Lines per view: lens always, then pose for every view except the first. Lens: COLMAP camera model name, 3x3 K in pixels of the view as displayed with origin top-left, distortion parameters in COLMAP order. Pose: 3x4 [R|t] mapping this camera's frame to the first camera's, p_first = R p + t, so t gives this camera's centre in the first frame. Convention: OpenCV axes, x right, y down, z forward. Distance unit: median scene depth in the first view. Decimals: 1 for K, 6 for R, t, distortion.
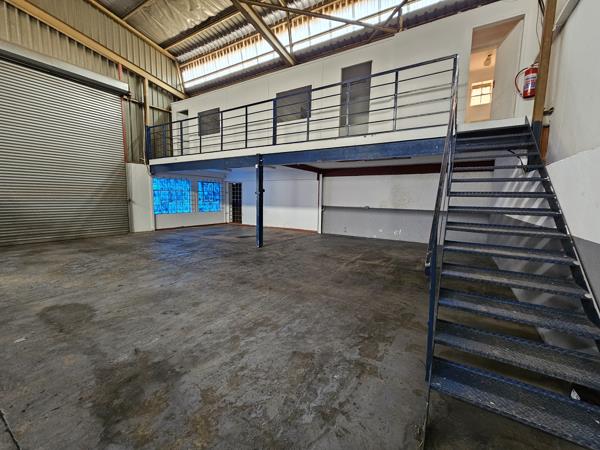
lens RADIAL K [[248.2, 0, 302.1], [0, 248.2, 224.9], [0, 0, 1]] dist [-0.011831, -0.000022]
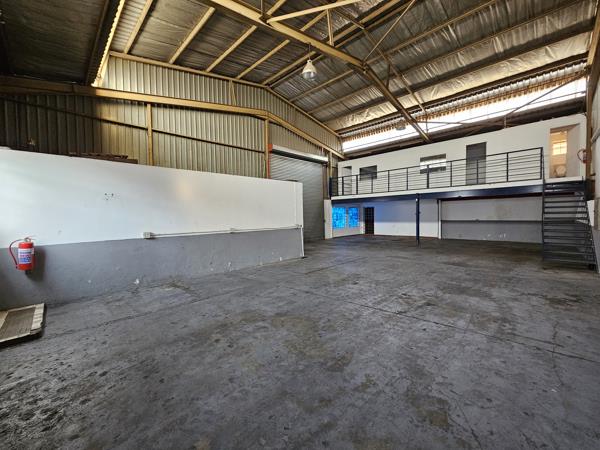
lens RADIAL K [[242.7, 0, 302.4], [0, 242.7, 223.1], [0, 0, 1]] dist [-0.001739, -0.000302]
pose [[0.972626, -0.030014, -0.230429, -0.435714], [0.011944, 0.996770, -0.079420, 0.052311], [0.232069, 0.074493, 0.969843, -0.692250]]
